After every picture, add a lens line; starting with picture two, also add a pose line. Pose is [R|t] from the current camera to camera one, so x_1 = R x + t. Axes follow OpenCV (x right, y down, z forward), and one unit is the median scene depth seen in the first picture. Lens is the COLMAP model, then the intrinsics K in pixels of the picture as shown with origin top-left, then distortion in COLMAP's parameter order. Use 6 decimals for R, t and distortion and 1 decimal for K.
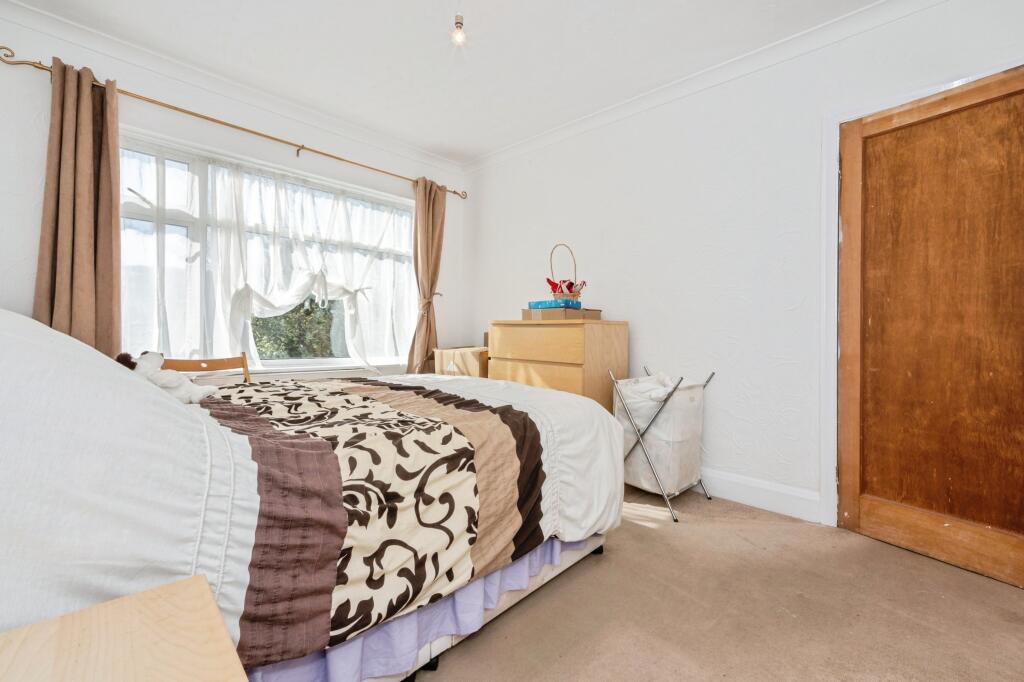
lens RADIAL K [[442.6, 0, 511.2], [0, 442.6, 338.3], [0, 0, 1]] dist [0.000949, 0.000126]
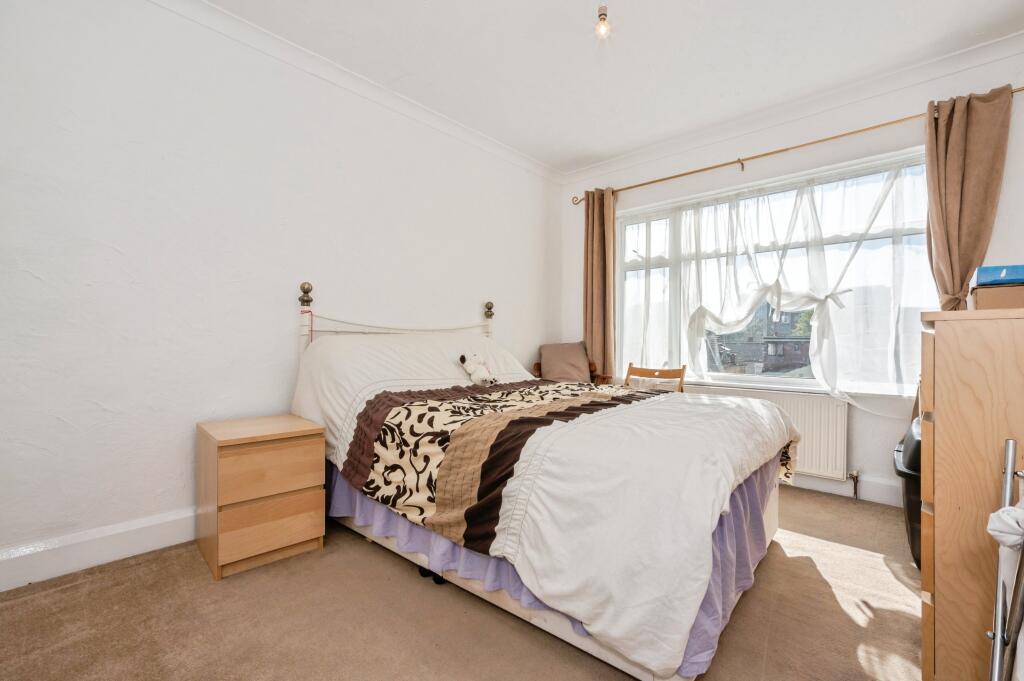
lens RADIAL K [[442.6, 0, 511.2], [0, 442.6, 342.6], [0, 0, 1]] dist [0.000949, 0.000126]
pose [[0.040440, -0.015154, -0.999067, 0.565024], [-0.021458, 0.999641, -0.016031, 0.001451], [0.998952, 0.022086, 0.040100, 0.527845]]
